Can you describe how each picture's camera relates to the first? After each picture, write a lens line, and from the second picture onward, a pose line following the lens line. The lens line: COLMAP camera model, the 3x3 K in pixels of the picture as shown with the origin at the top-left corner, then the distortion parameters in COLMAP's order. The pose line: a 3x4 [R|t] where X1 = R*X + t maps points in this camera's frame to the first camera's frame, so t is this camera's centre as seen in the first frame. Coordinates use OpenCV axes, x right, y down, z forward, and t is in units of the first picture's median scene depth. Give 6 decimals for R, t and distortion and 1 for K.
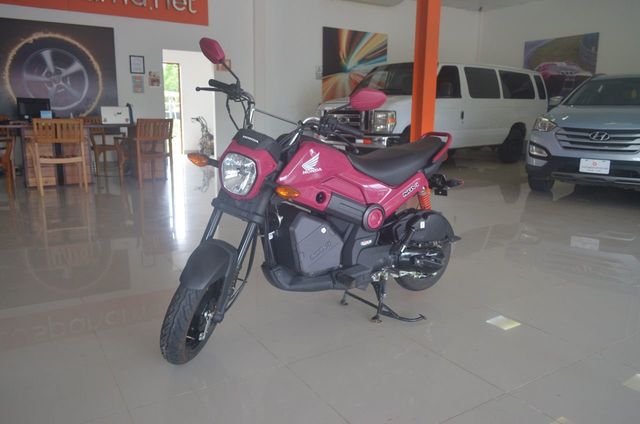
lens RADIAL K [[503.1, 0, 321.1], [0, 503.1, 213.1], [0, 0, 1]] dist [-0.009080, 0.011211]
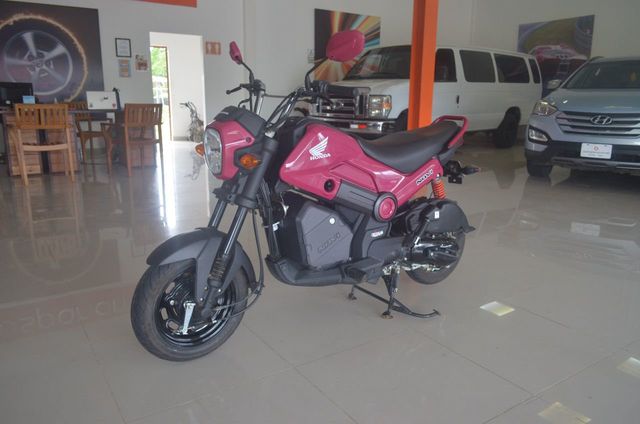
lens RADIAL K [[503.1, 0, 321.3], [0, 503.1, 213.0], [0, 0, 1]] dist [-0.009080, 0.011211]
pose [[0.999746, -0.007718, 0.021178, -0.009703], [0.007146, 0.999610, 0.026978, -0.001721], [-0.021378, -0.026820, 0.999412, 0.020566]]
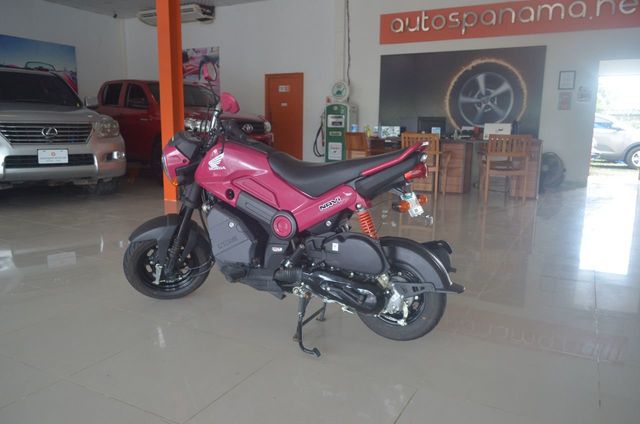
lens RADIAL K [[503.1, 0, 324.6], [0, 503.1, 213.0], [0, 0, 1]] dist [-0.009080, 0.011211]
pose [[0.501028, 0.137147, -0.854495, 0.276209], [-0.173927, 0.983175, 0.055819, -0.023353], [0.847774, 0.120653, 0.516452, 0.163541]]
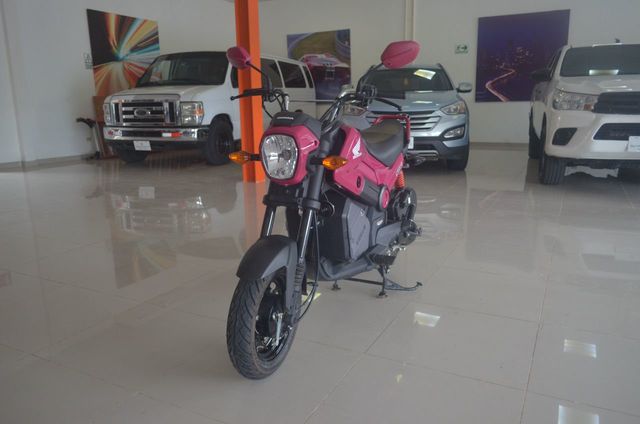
lens RADIAL K [[503.1, 0, 323.8], [0, 503.1, 212.4], [0, 0, 1]] dist [-0.009080, 0.011211]
pose [[0.866574, -0.131664, 0.481367, -0.146258], [0.124673, 0.991101, 0.046647, -0.007130], [-0.483225, 0.019591, 0.875277, 0.042804]]
